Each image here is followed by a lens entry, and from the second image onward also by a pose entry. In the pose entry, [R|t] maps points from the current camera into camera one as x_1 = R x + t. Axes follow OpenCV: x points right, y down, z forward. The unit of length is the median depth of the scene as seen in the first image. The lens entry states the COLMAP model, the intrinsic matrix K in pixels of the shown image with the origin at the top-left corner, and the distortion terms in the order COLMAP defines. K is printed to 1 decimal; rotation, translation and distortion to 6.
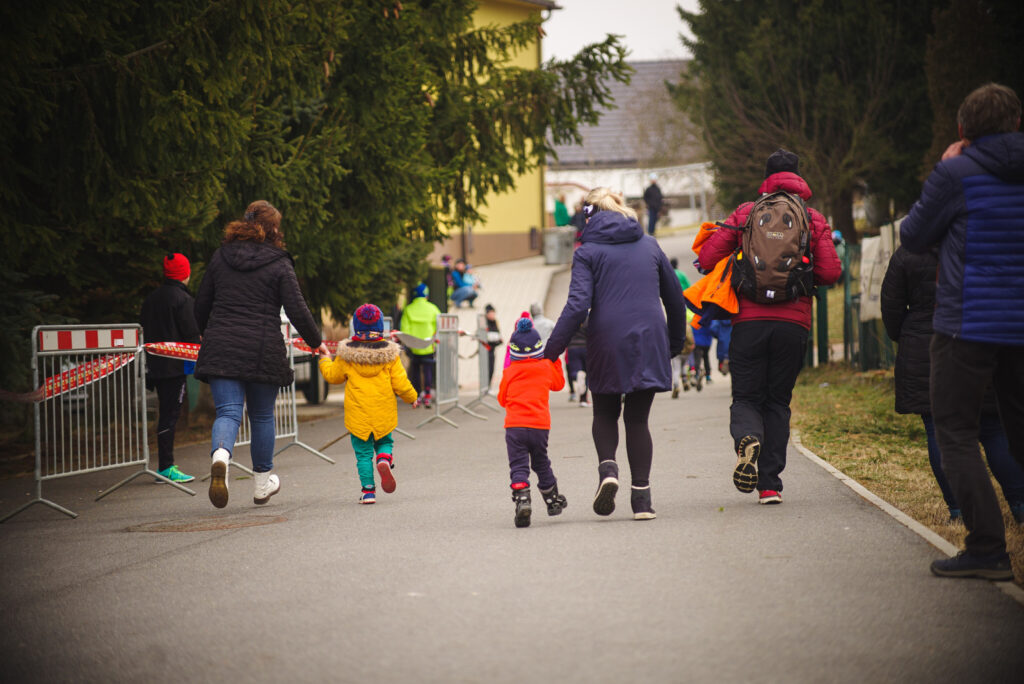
lens RADIAL K [[3618.1, 0, 514.2], [0, 3618.1, 339.0], [0, 0, 1]] dist [3.456091, 3.099606]
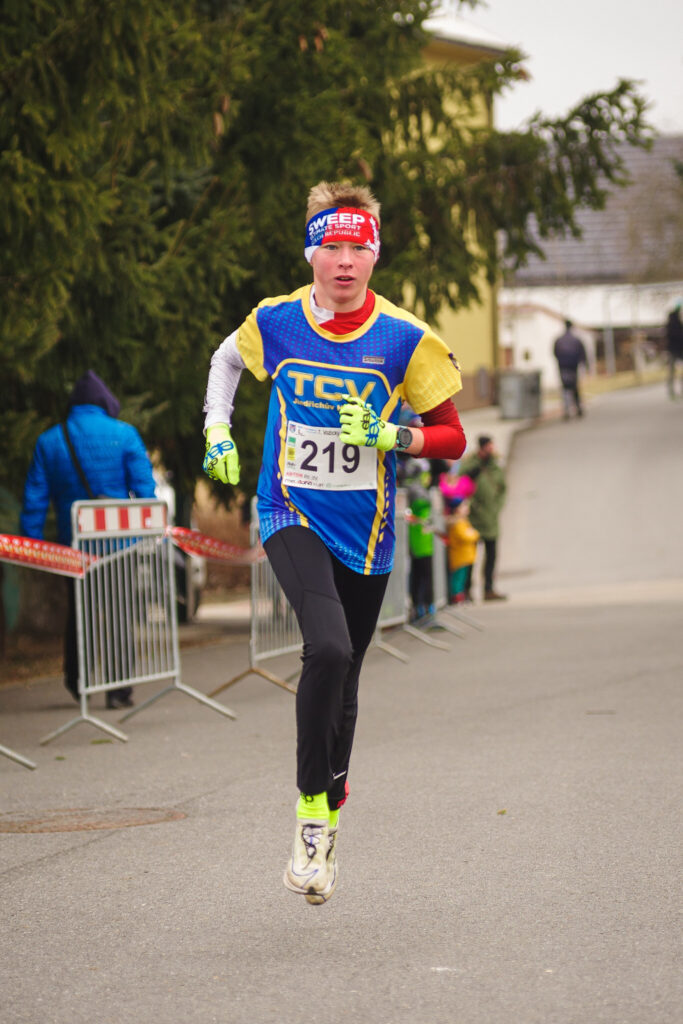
lens RADIAL K [[4748.5, 0, 340.8], [0, 4748.5, 512.3], [0, 0, 1]] dist [1.004945, -5.076879]
pose [[0.999960, 0.000956, -0.008842, -0.020472], [-0.000985, 0.999994, -0.003267, 0.000025], [0.008839, 0.003276, 0.999956, 0.139032]]
